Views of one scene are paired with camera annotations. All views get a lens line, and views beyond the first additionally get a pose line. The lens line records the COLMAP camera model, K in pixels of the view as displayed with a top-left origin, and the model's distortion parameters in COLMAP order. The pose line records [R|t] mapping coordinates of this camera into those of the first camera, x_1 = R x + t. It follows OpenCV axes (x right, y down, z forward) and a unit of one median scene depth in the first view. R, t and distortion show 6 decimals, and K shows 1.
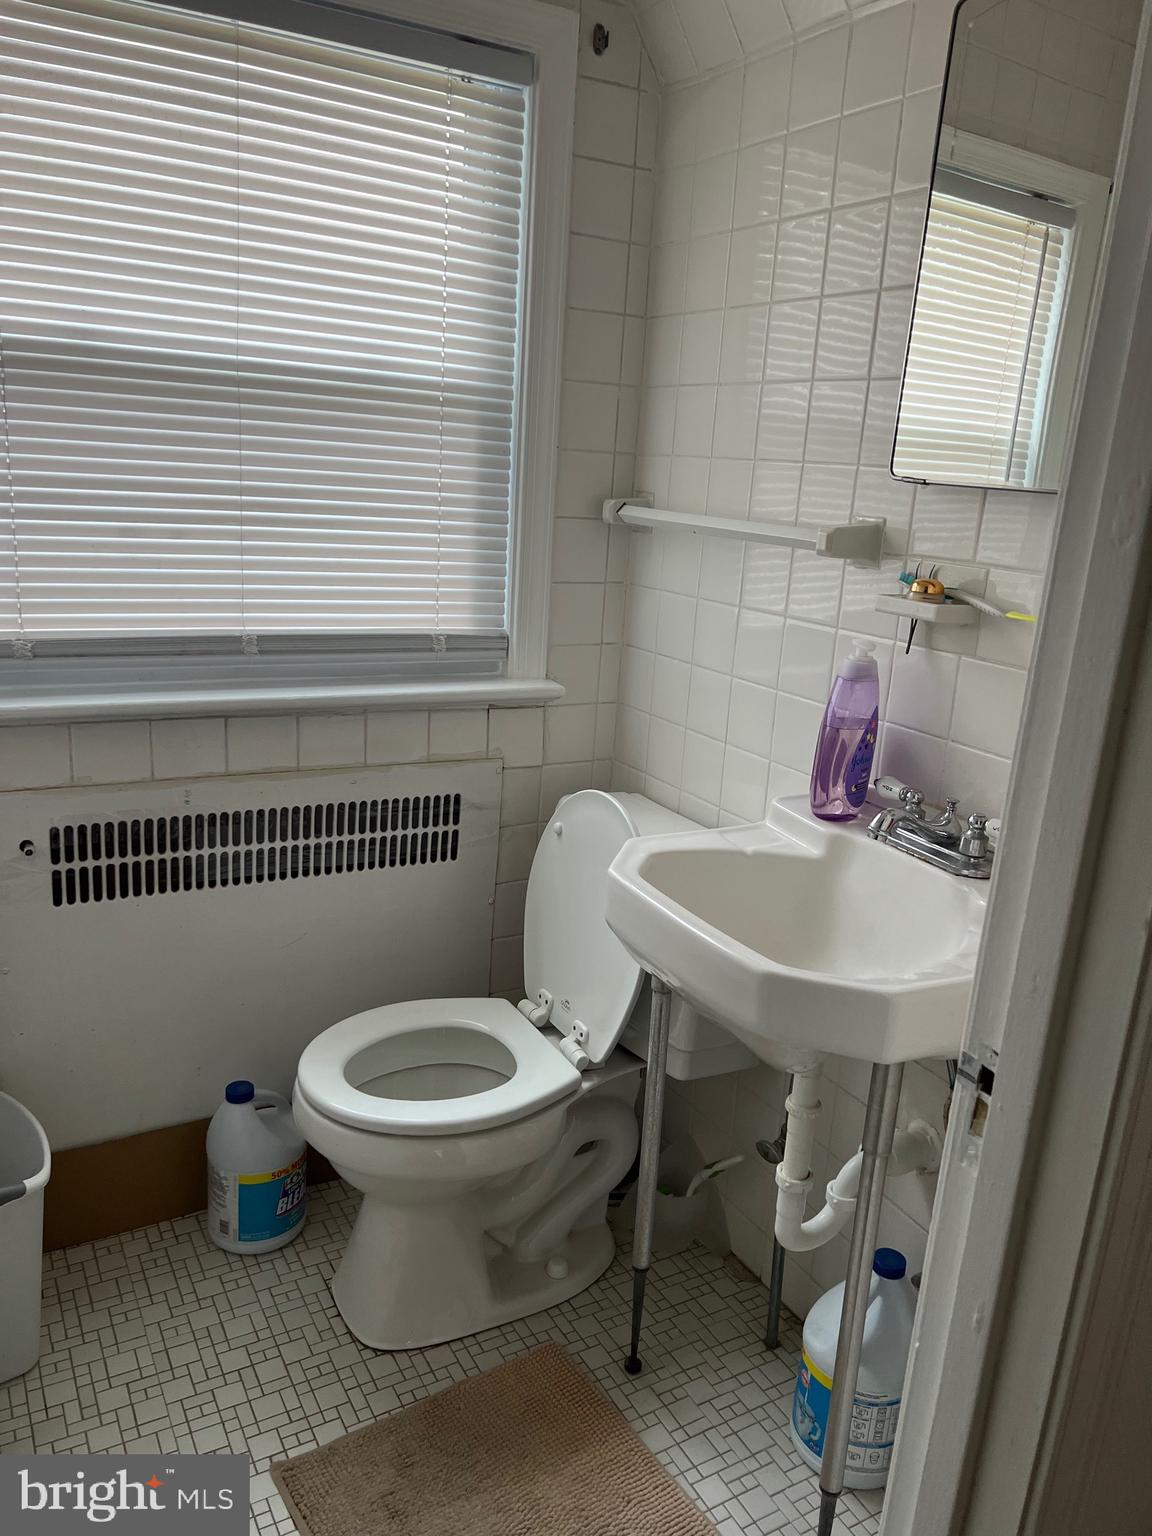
lens RADIAL K [[1154.4, 0, 583.4], [0, 1154.4, 771.8], [0, 0, 1]] dist [0.058568, -0.066457]
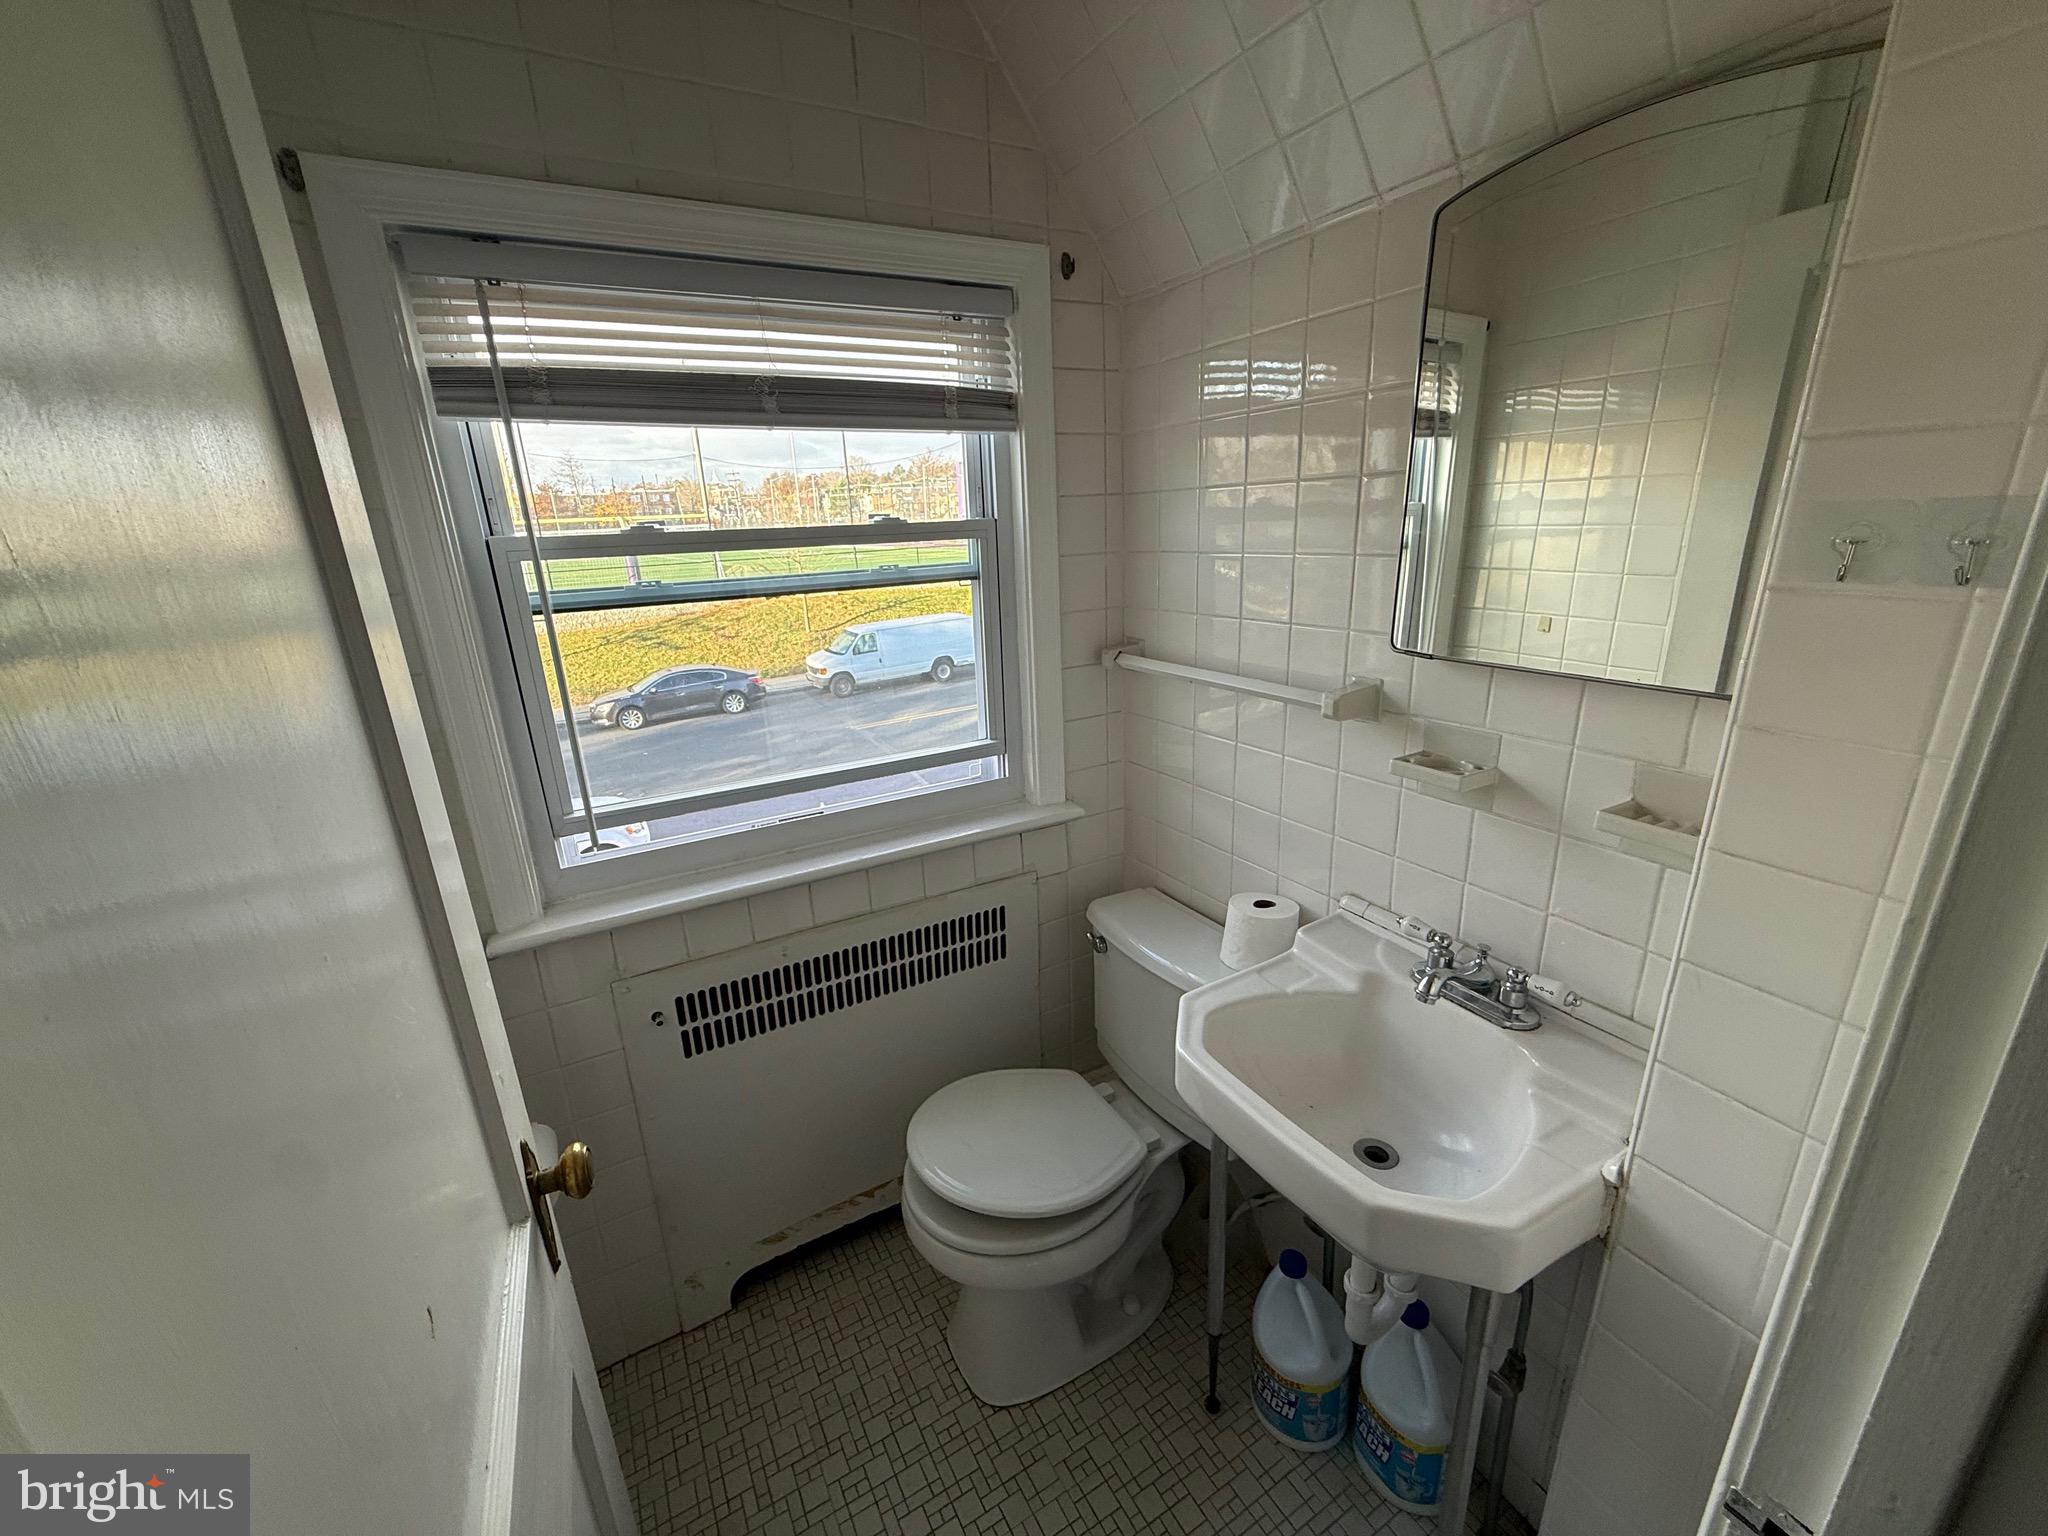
lens RADIAL K [[817.3, 0, 1012.7], [0, 817.3, 765.6], [0, 0, 1]] dist [-0.002928, 0.002491]
pose [[0.994341, -0.099892, -0.036150, -0.060469], [0.100965, 0.994463, 0.029163, -0.169412], [0.033036, -0.032647, 0.998921, 0.182575]]
